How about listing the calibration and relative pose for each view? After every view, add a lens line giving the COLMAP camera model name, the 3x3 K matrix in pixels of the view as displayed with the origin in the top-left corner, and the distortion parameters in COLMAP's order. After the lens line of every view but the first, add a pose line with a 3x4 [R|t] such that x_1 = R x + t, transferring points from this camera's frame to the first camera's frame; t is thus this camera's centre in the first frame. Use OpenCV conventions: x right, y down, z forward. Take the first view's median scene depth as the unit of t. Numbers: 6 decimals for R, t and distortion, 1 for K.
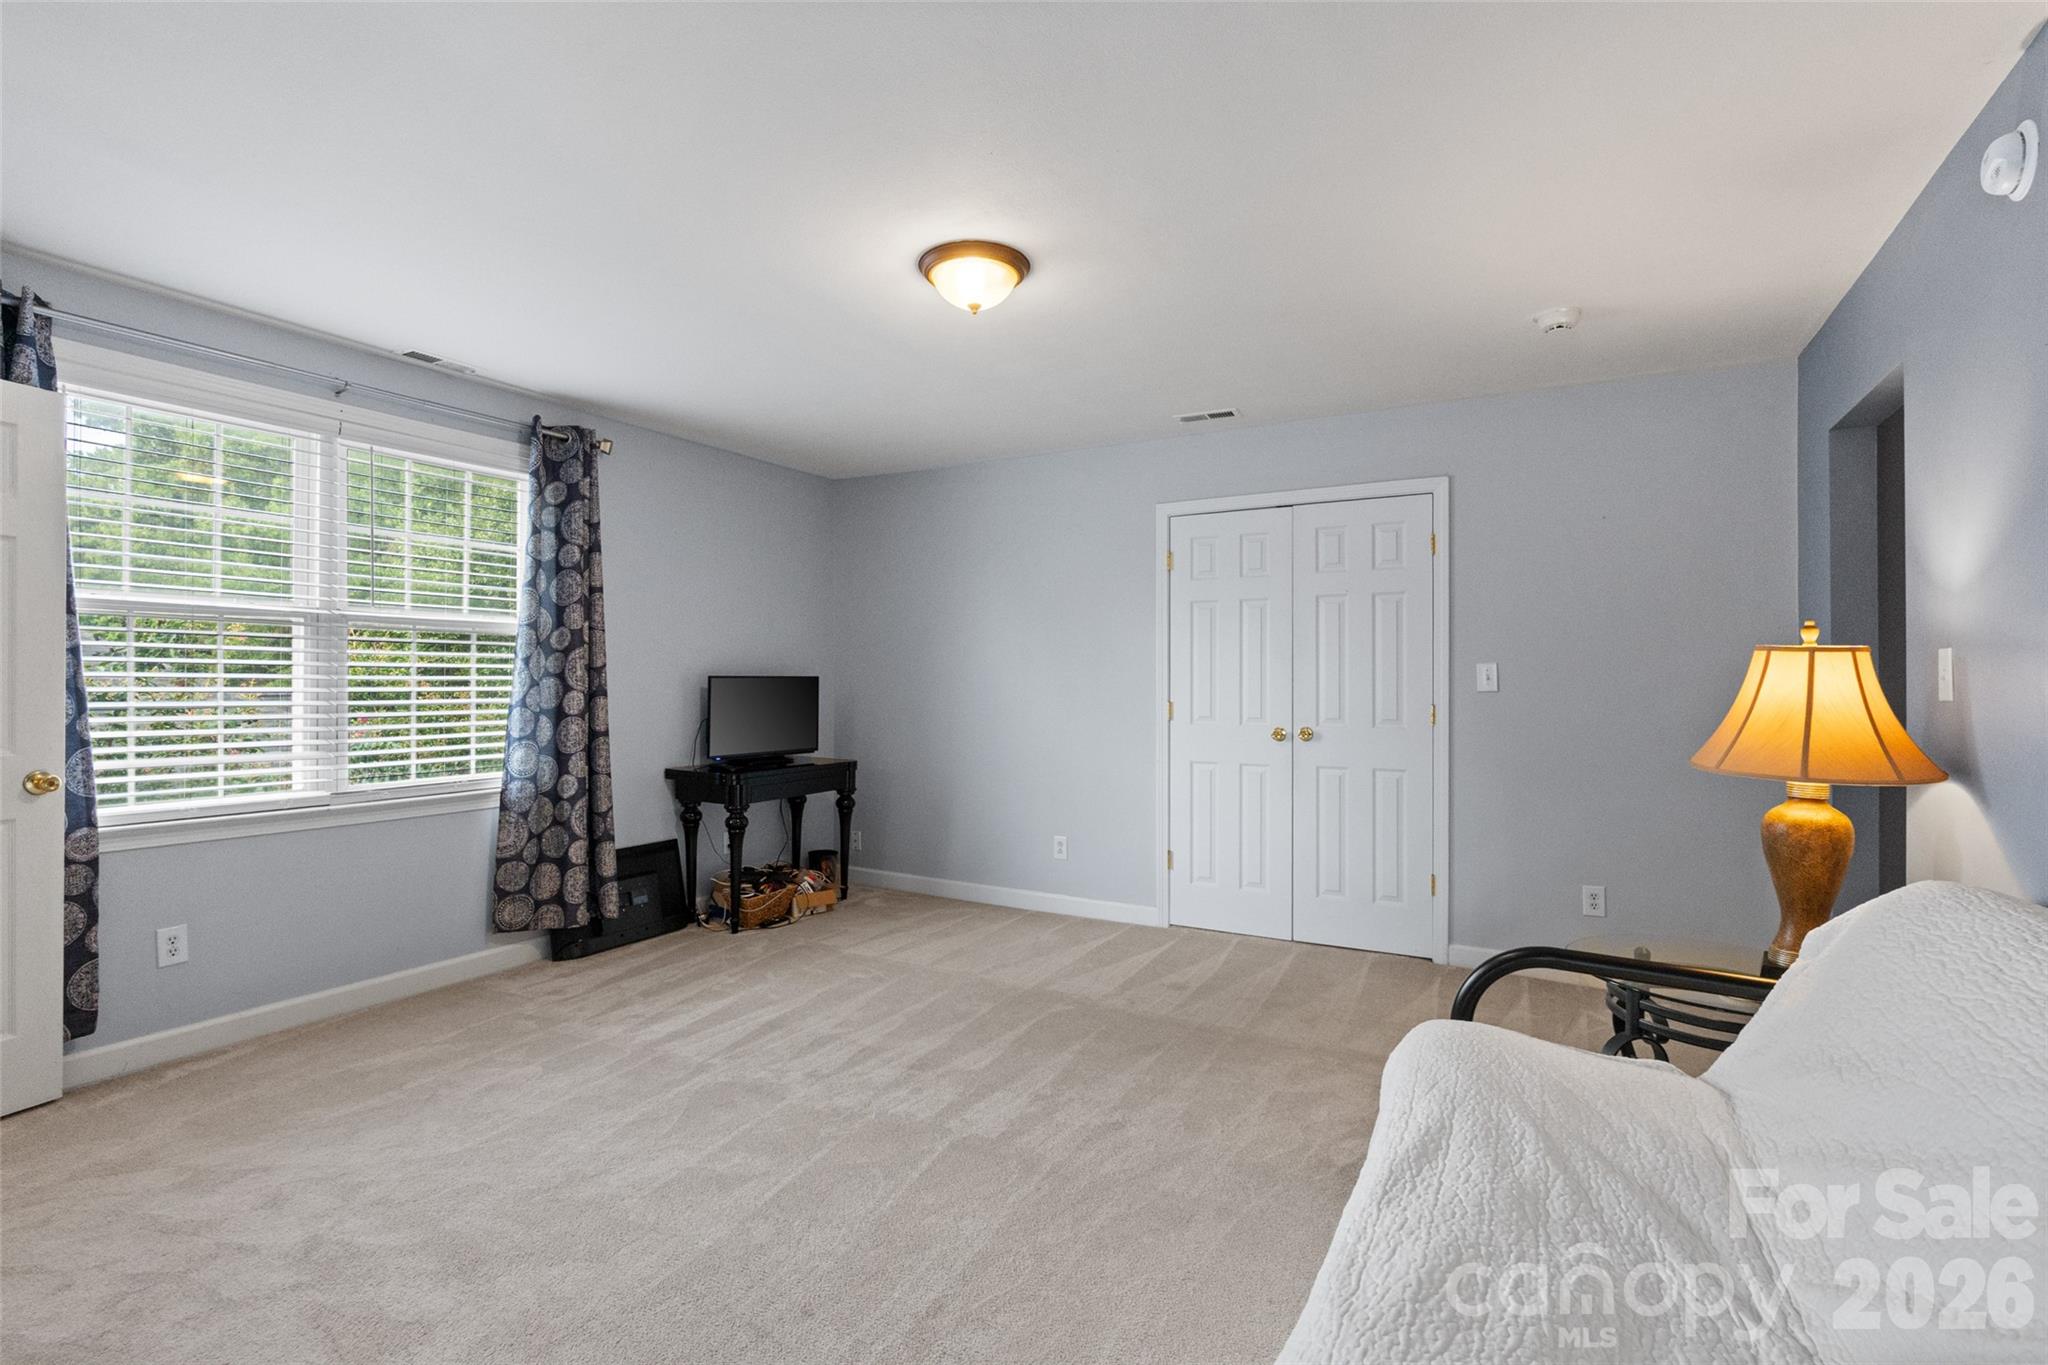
lens RADIAL K [[966.0, 0, 1020.5], [0, 966.0, 675.3], [0, 0, 1]] dist [-0.004210, -0.000310]
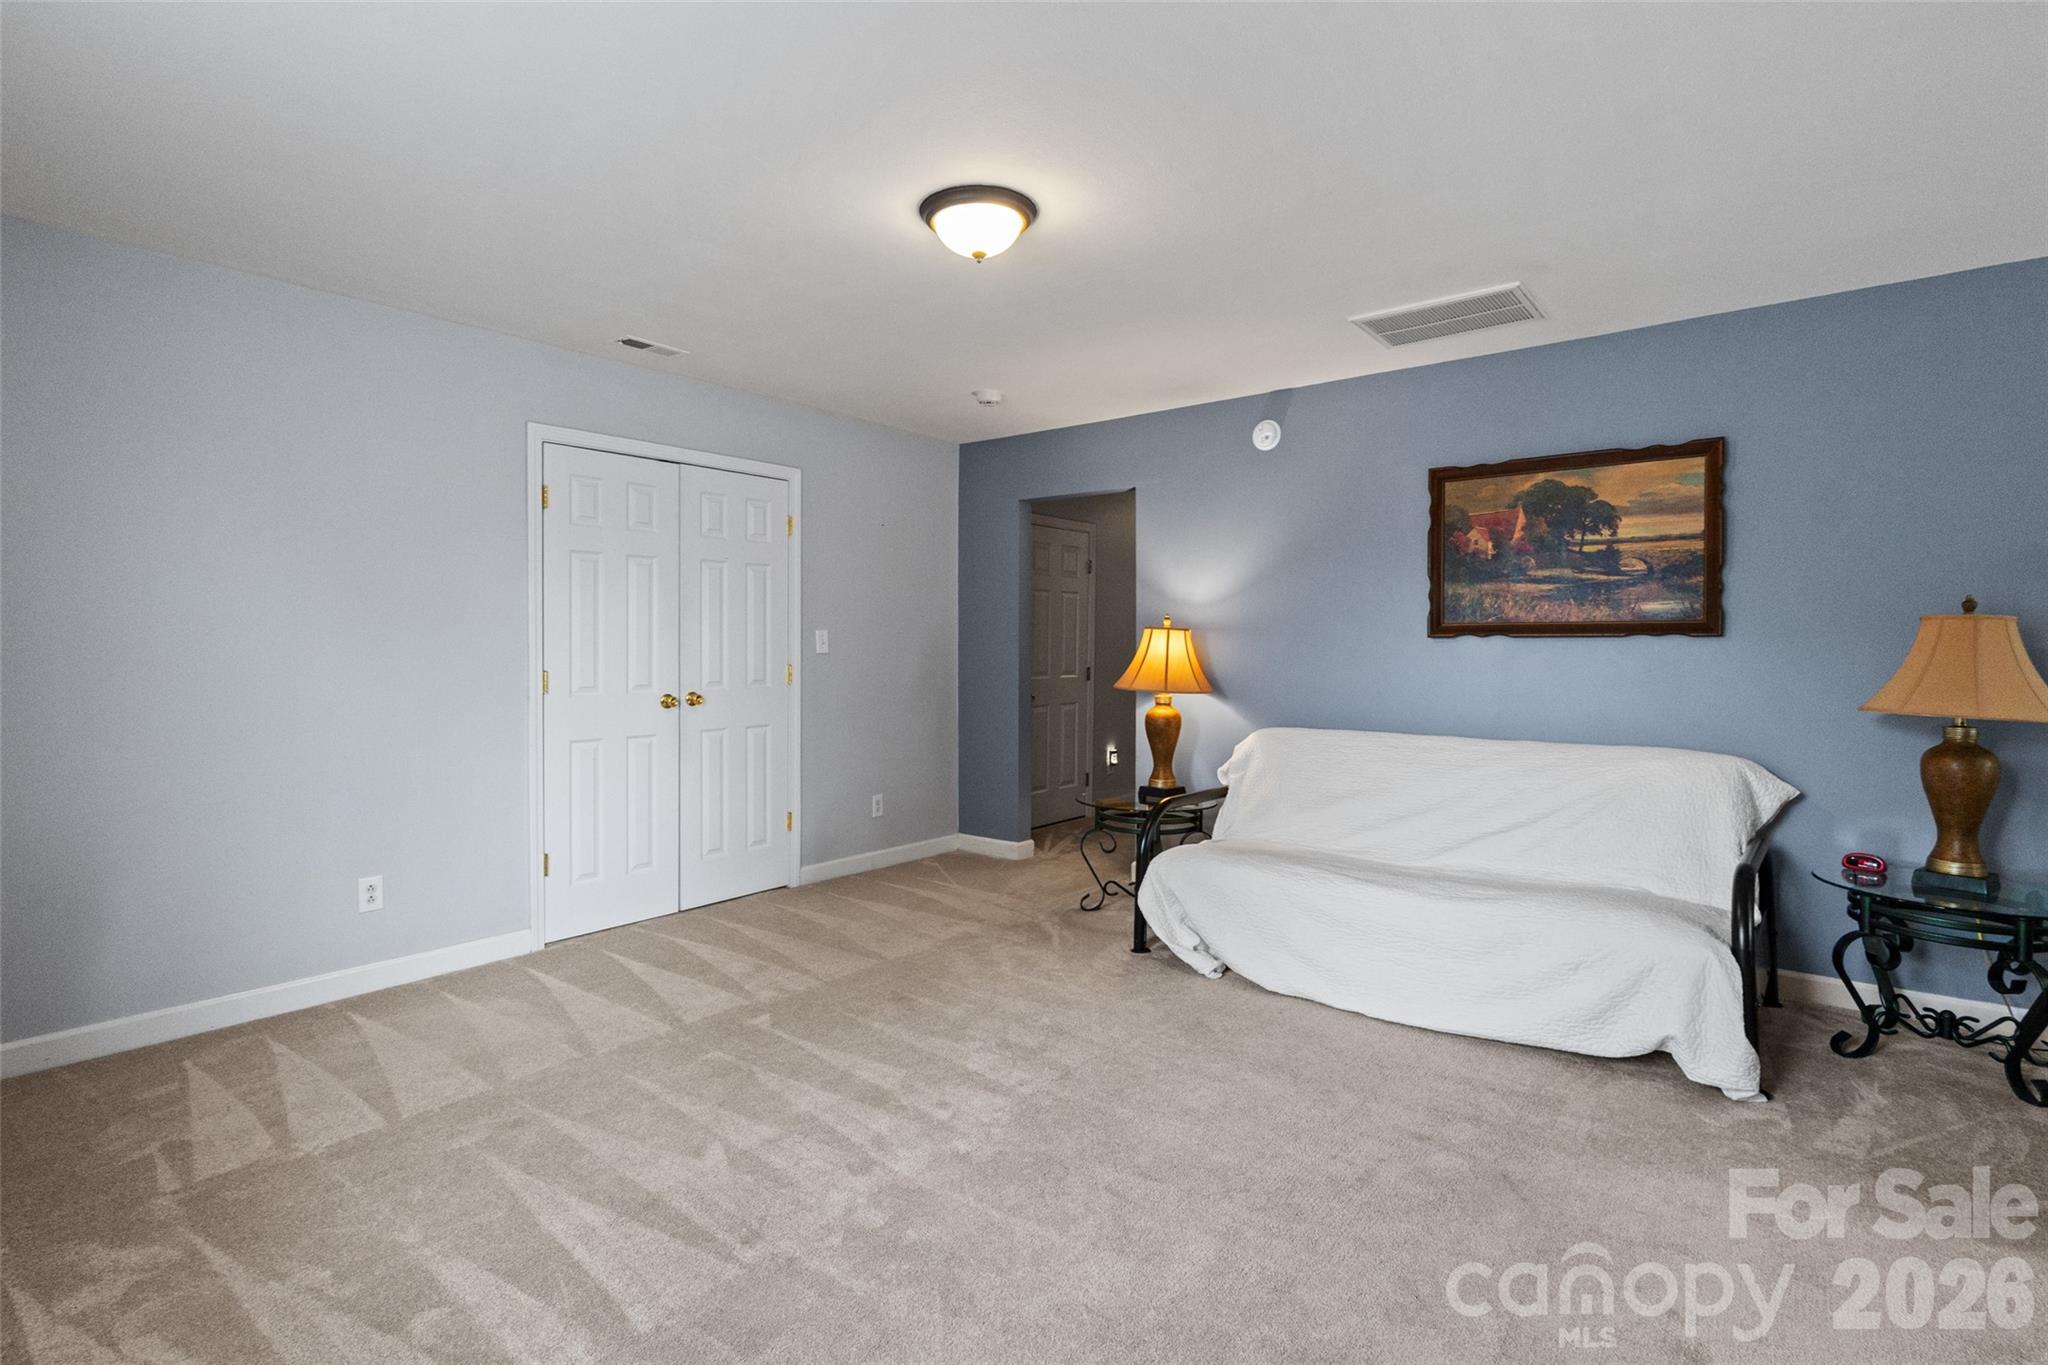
lens RADIAL K [[966.0, 0, 1019.5], [0, 966.0, 664.7], [0, 0, 1]] dist [-0.004210, -0.000310]
pose [[0.147075, -0.019882, 0.988926, -0.694213], [-0.004978, 0.999770, 0.020841, 0.004060], [-0.989113, -0.007988, 0.146942, 0.575215]]
